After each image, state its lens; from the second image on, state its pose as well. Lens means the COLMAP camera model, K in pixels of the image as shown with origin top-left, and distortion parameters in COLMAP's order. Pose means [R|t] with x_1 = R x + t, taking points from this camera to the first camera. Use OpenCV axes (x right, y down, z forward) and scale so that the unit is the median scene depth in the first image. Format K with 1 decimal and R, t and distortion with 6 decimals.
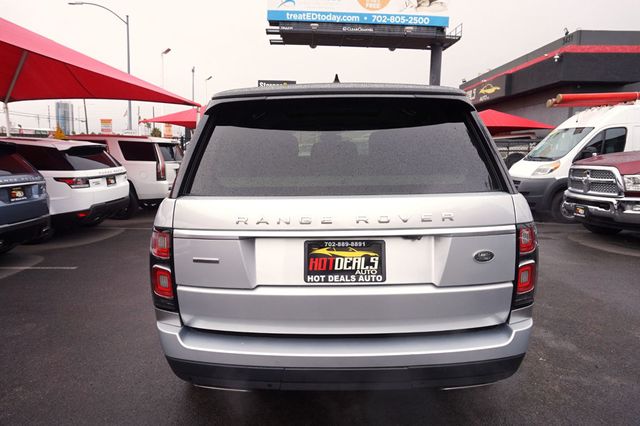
lens RADIAL K [[435.3, 0, 318.2], [0, 435.3, 214.5], [0, 0, 1]] dist [-0.044339, 0.036691]
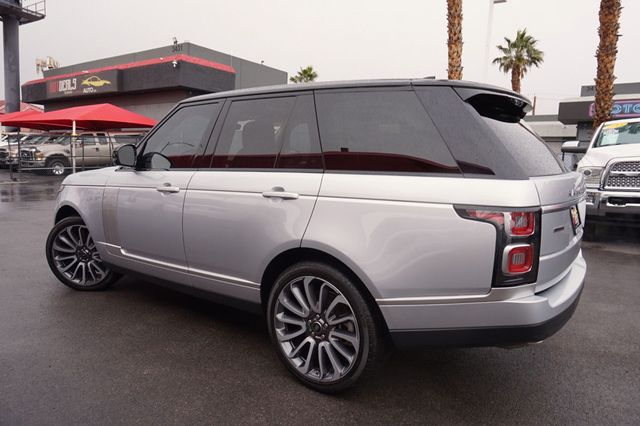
lens RADIAL K [[437.9, 0, 322.5], [0, 437.9, 212.8], [0, 0, 1]] dist [-0.045381, 0.044359]
pose [[0.578718, -0.080506, 0.811544, -0.118106], [0.081891, 0.995823, 0.040390, -0.001589], [-0.811406, 0.043084, 0.582893, 0.056990]]
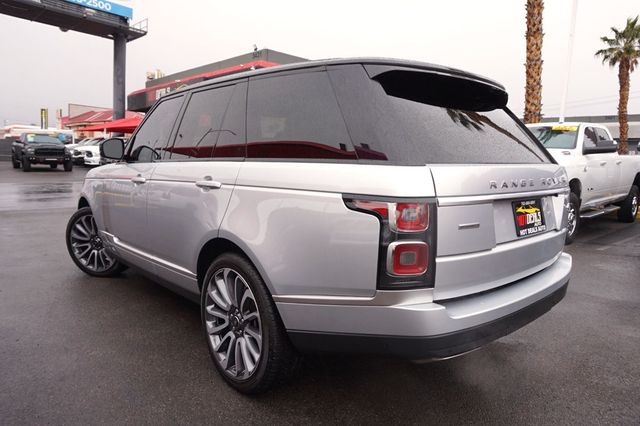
lens RADIAL K [[435.3, 0, 318.2], [0, 435.3, 214.5], [0, 0, 1]] dist [-0.044339, 0.036691]
pose [[0.732064, -0.061475, 0.678456, -0.095398], [0.062208, 0.997792, 0.023287, 0.002655], [-0.678390, 0.025158, 0.734271, 0.038717]]
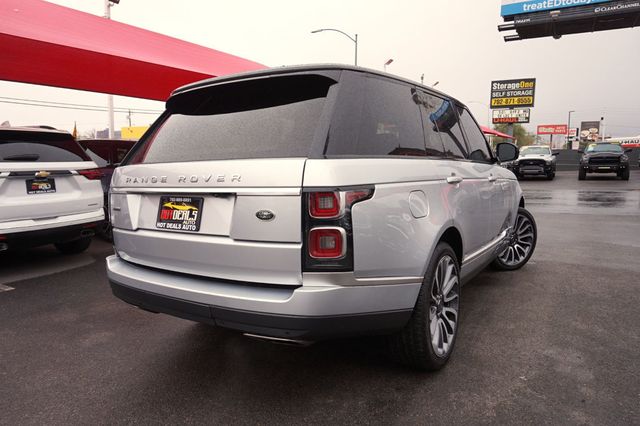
lens RADIAL K [[435.3, 0, 318.2], [0, 435.3, 214.5], [0, 0, 1]] dist [-0.044339, 0.036691]
pose [[0.848484, 0.054537, -0.526403, 0.082621], [-0.063265, 0.997996, 0.001422, 0.006539], [0.525426, 0.032096, 0.850234, 0.011181]]
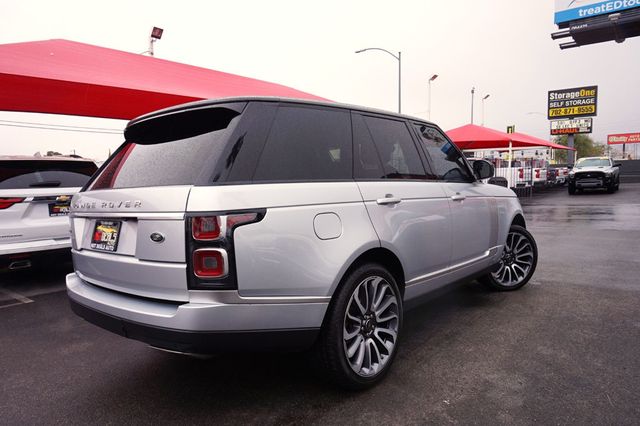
lens RADIAL K [[435.3, 0, 318.2], [0, 435.3, 214.5], [0, 0, 1]] dist [-0.044339, 0.036691]
pose [[0.768820, 0.025223, -0.638968, 0.115234], [-0.057501, 0.997901, -0.029794, 0.003269], [0.636875, 0.059647, 0.768656, 0.027772]]
